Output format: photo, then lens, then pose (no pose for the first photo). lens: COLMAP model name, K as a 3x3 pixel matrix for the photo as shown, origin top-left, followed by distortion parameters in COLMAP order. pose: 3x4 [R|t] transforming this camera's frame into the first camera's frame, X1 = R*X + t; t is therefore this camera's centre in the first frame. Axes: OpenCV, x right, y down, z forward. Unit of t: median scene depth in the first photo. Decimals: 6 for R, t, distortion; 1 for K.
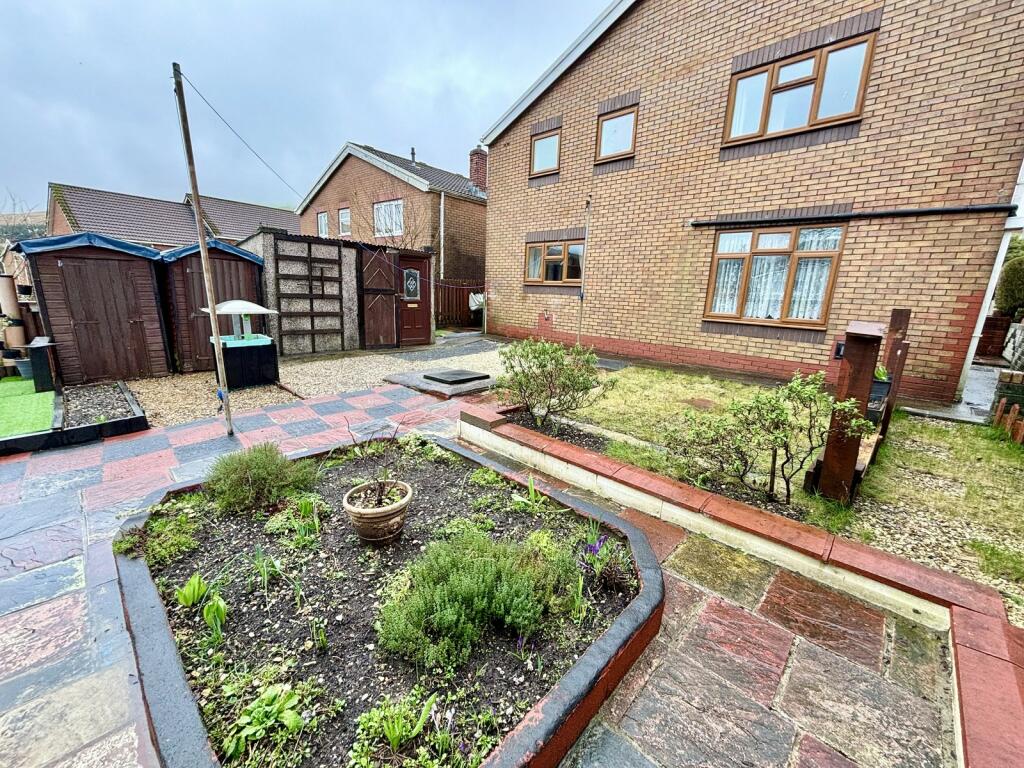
lens RADIAL K [[410.0, 0, 508.9], [0, 410.0, 382.2], [0, 0, 1]] dist [0.001781, -0.001147]
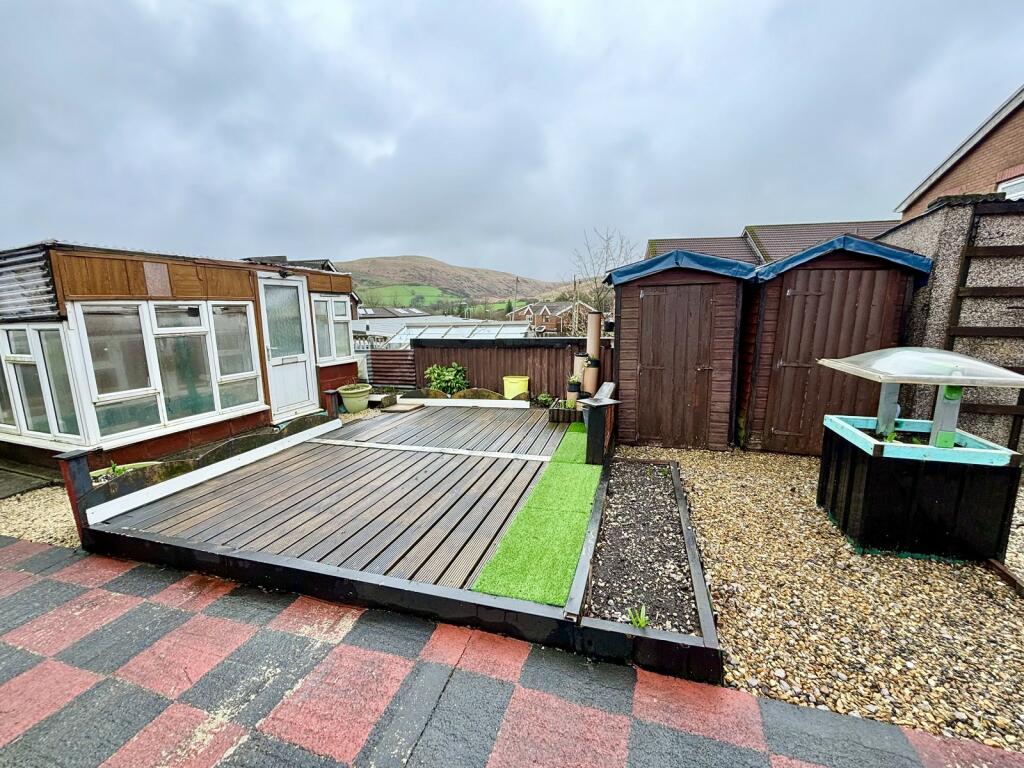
lens RADIAL K [[410.0, 0, 510.7], [0, 410.0, 383.7], [0, 0, 1]] dist [0.001781, -0.001147]
pose [[0.435225, 0.118558, -0.892482, -0.345386], [-0.174865, 0.983546, 0.045381, -0.080154], [0.883177, 0.136313, 0.448795, 0.322149]]
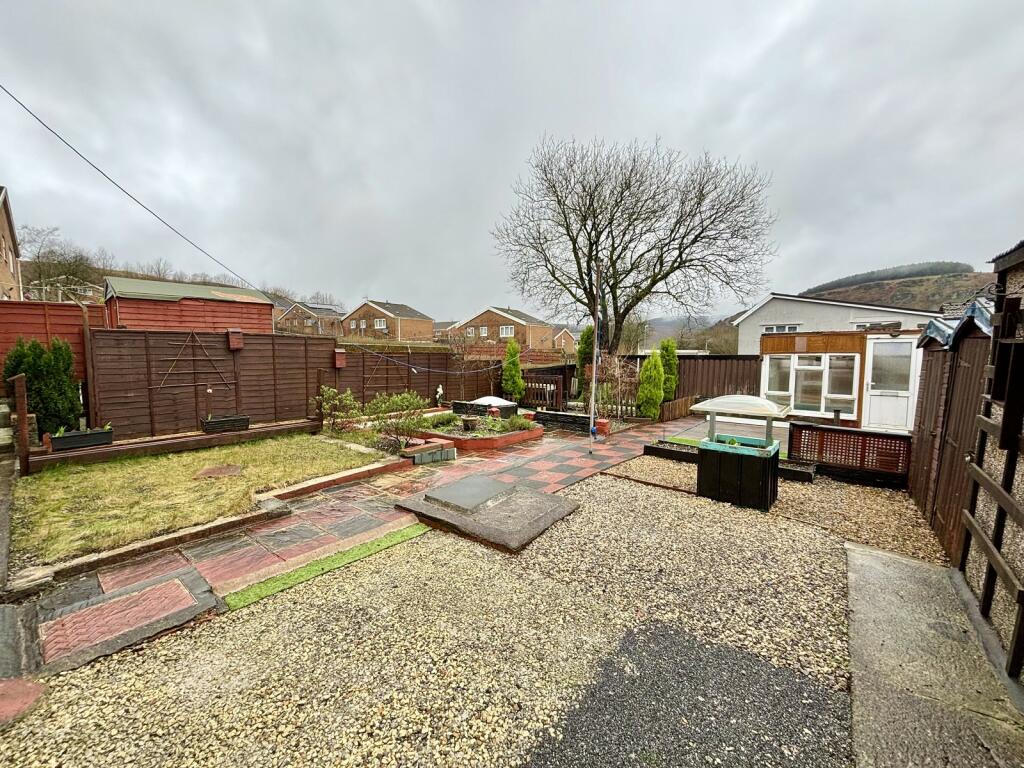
lens RADIAL K [[410.0, 0, 503.2], [0, 410.0, 387.4], [0, 0, 1]] dist [0.001781, -0.001147]
pose [[-0.996241, -0.024696, -0.083034, -0.085721], [-0.049447, 0.949132, 0.310973, -0.333186], [0.071131, 0.313910, -0.946785, 1.298656]]
